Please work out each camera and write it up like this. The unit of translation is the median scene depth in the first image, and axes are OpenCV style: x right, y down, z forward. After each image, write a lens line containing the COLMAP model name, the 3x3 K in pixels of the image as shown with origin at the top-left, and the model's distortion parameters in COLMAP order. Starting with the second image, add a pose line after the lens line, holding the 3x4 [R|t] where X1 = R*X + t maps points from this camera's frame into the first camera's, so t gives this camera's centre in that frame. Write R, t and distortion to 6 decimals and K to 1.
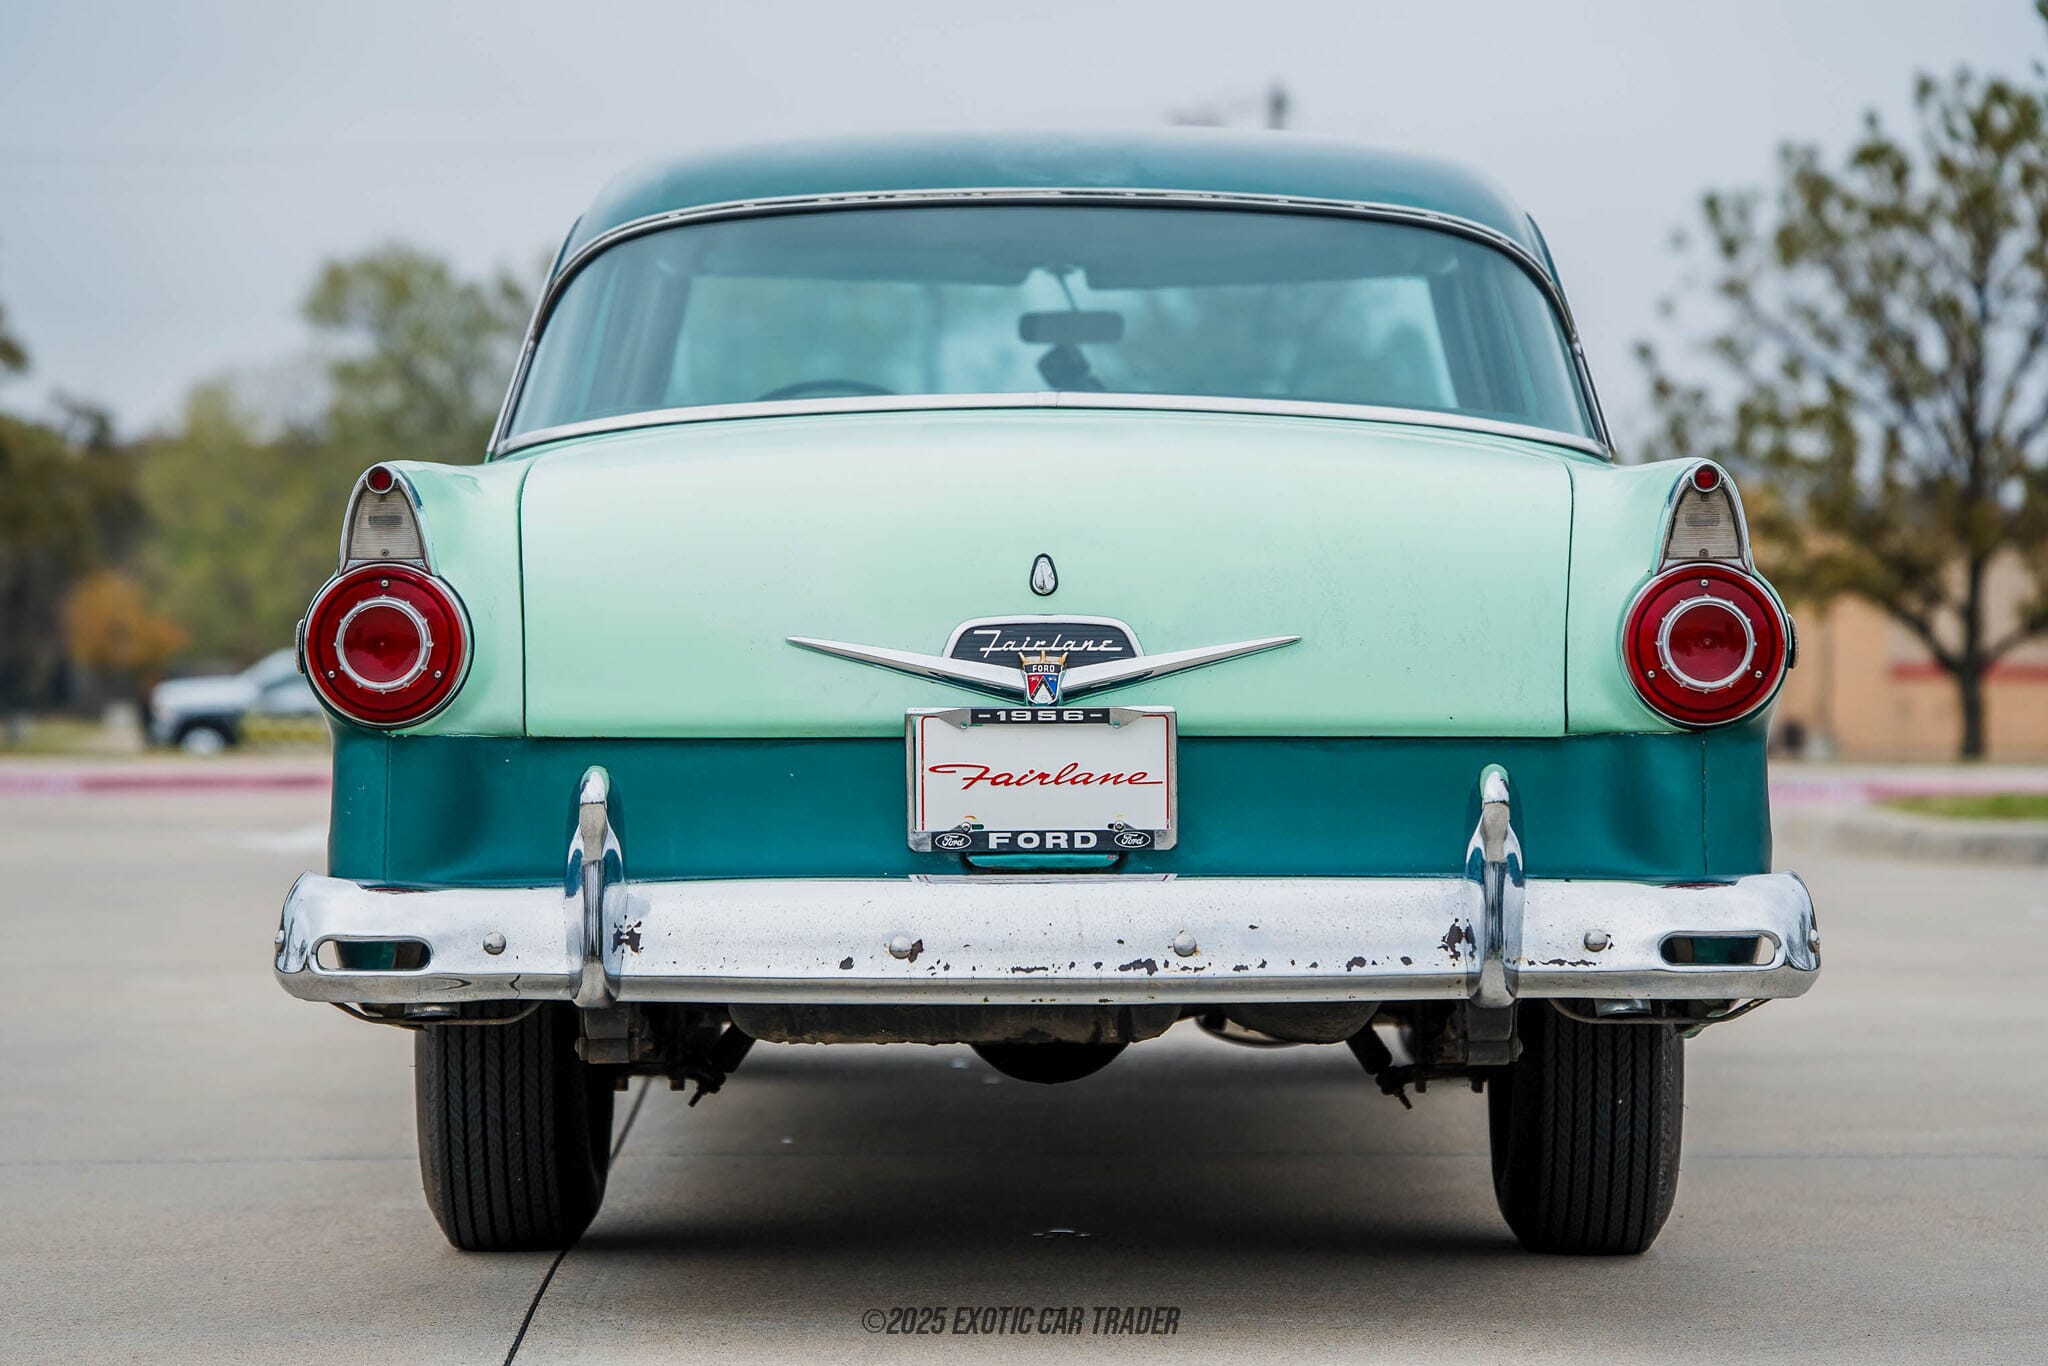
lens RADIAL K [[5581.3, 0, 1024.0], [0, 5581.3, 683.0], [0, 0, 1]] dist [0.085032, 0.252859]
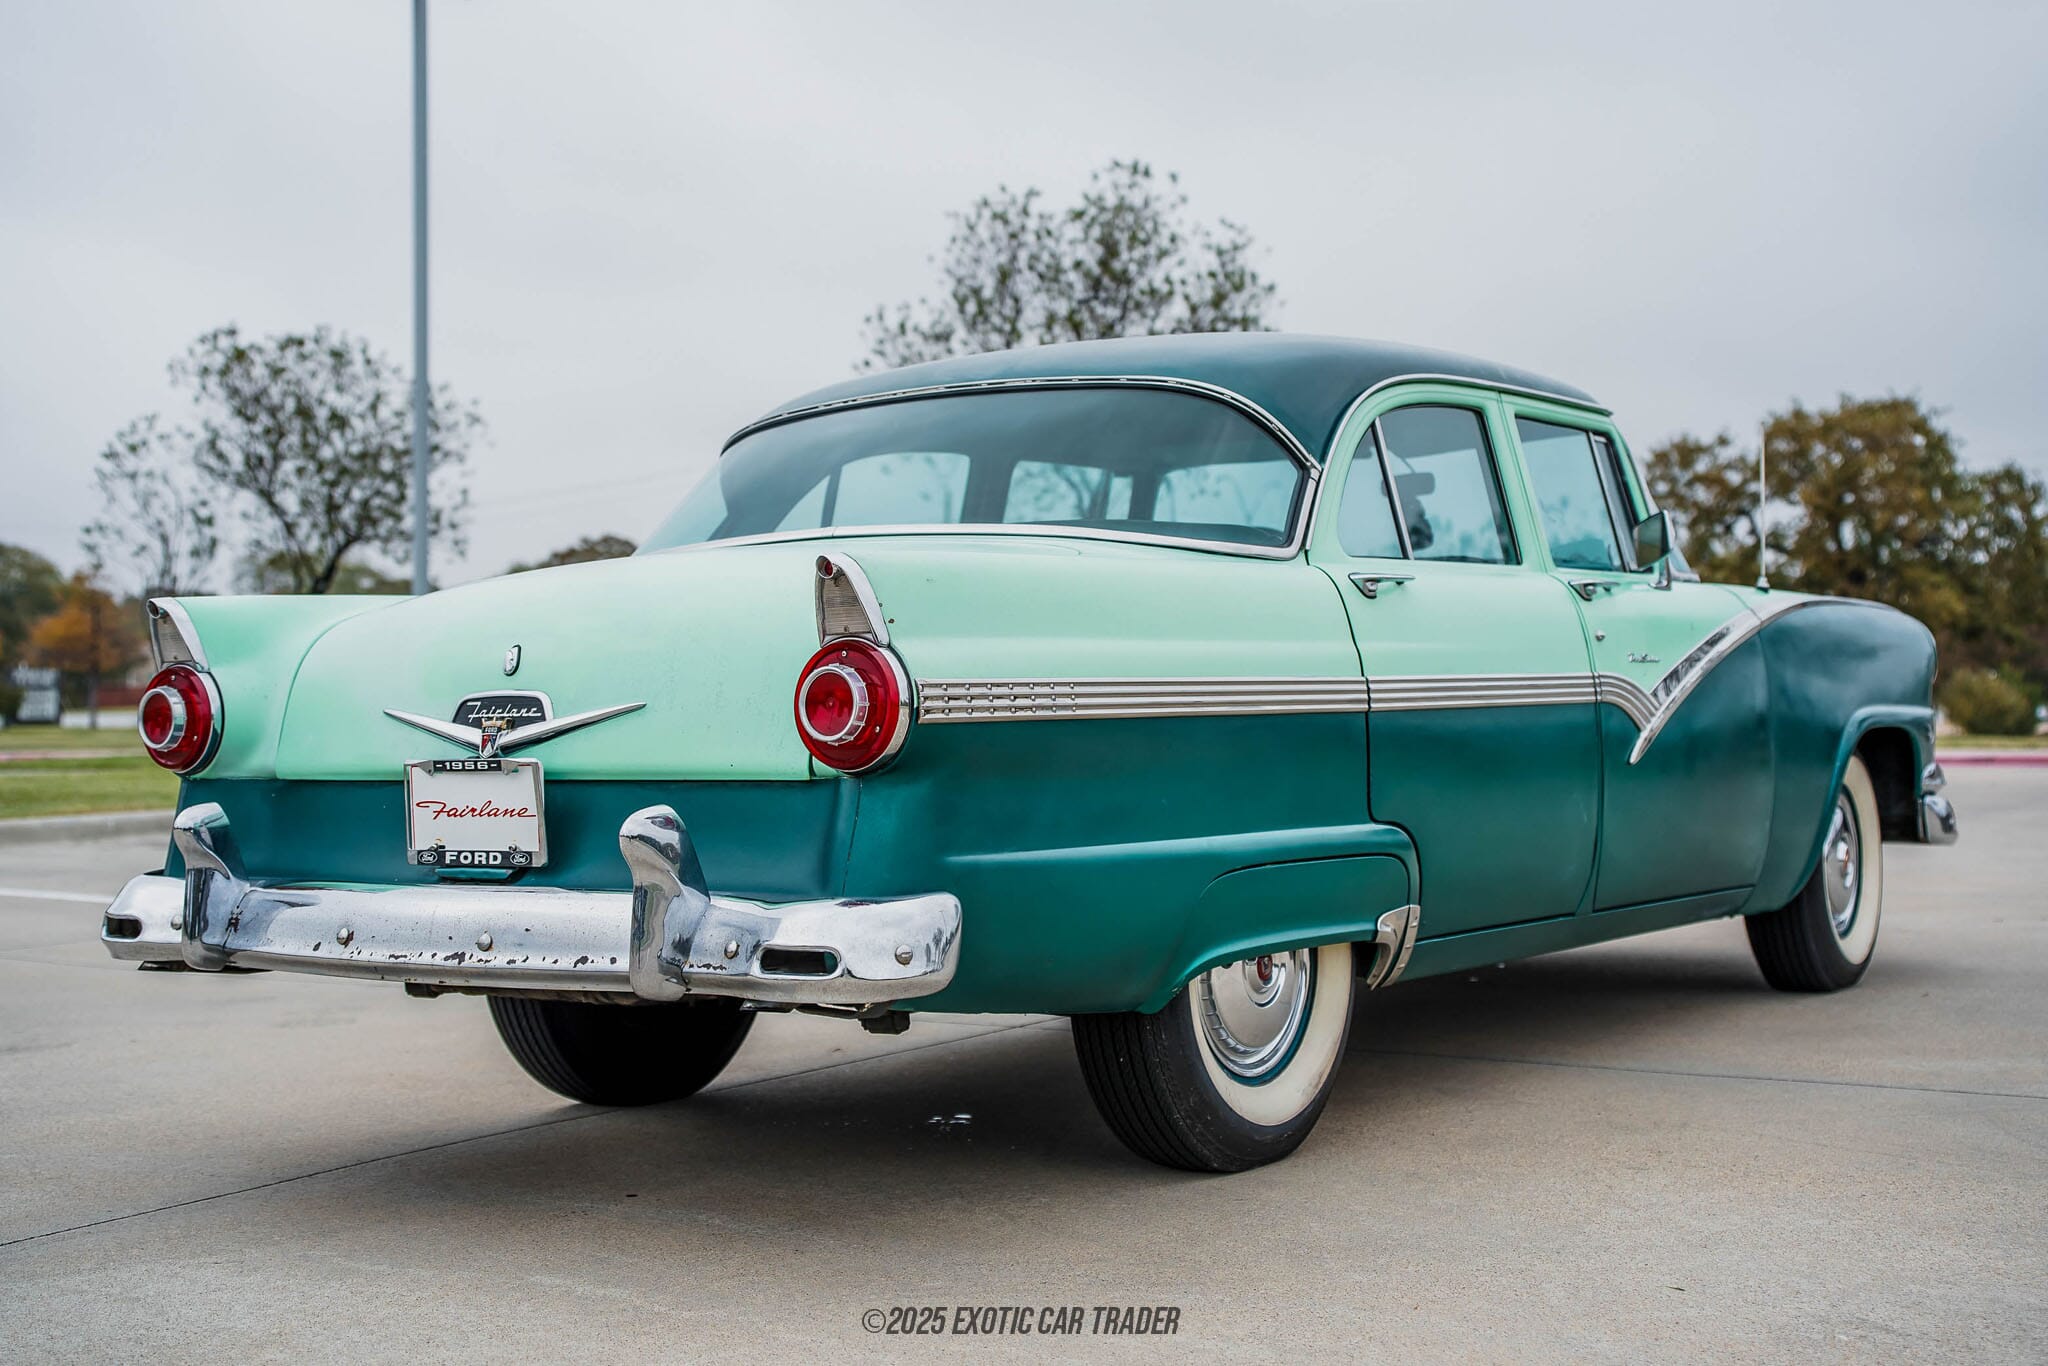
lens RADIAL K [[2749.0, 0, 1024.0], [0, 2749.0, 683.0], [0, 0, 1]] dist [-0.012660, -0.017068]
pose [[0.798522, -0.019751, -0.601641, 0.511080], [0.022763, 0.999737, -0.002607, -0.009365], [0.601535, -0.011614, 0.798762, 0.548923]]
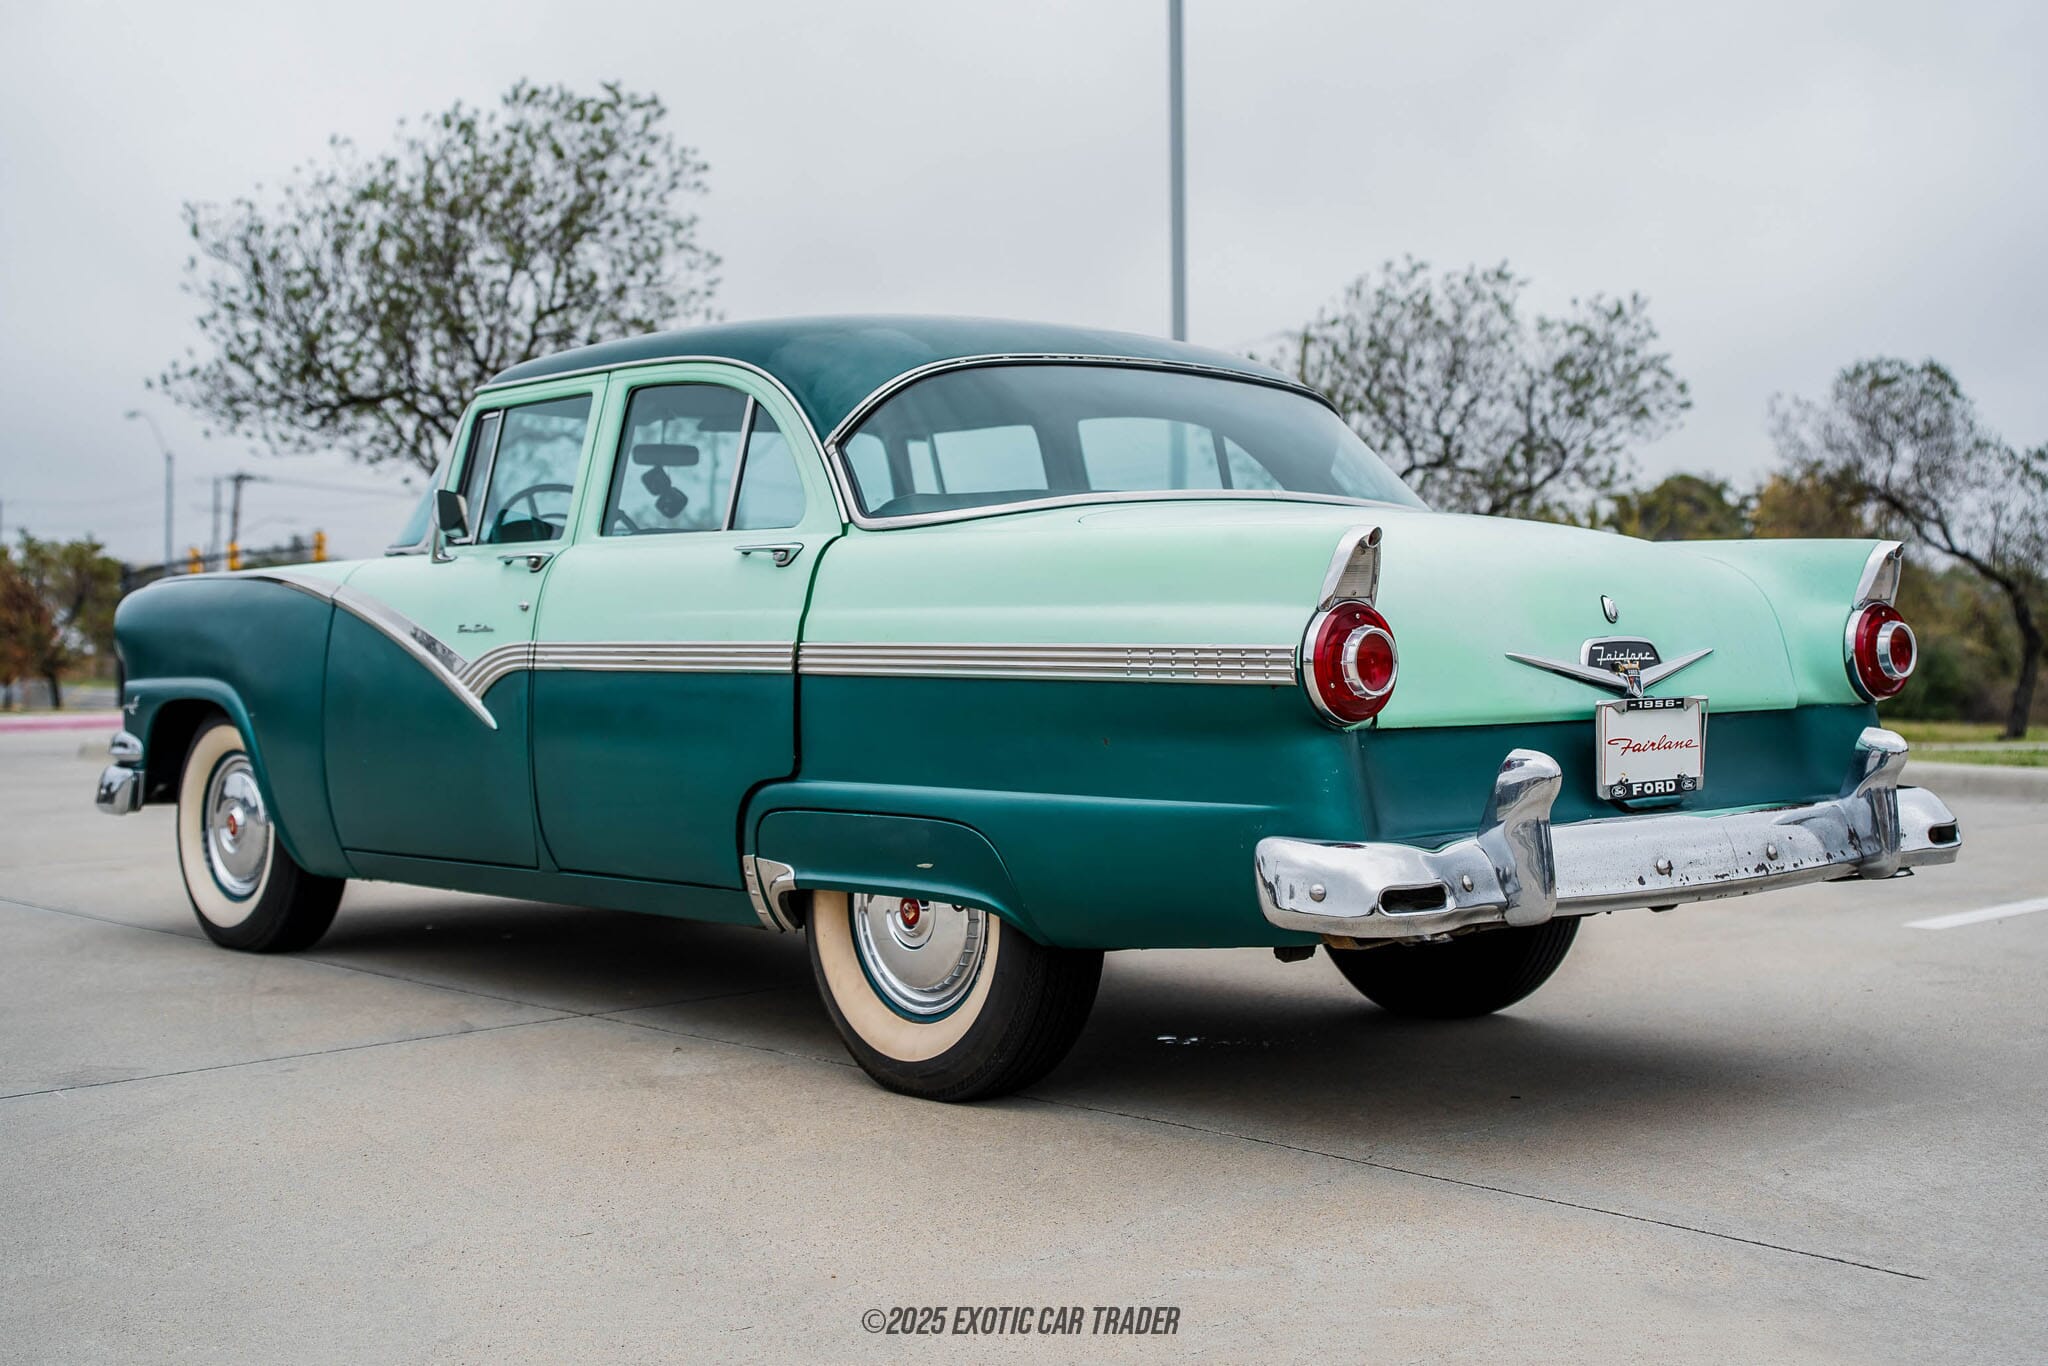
lens RADIAL K [[2493.7, 0, 1024.0], [0, 2493.7, 683.0], [0, 0, 1]] dist [-0.014295, -0.016177]
pose [[0.759539, -0.020882, 0.650127, -0.553715], [0.016235, 0.999782, 0.013146, -0.011069], [-0.650259, 0.000570, 0.759712, 0.605642]]
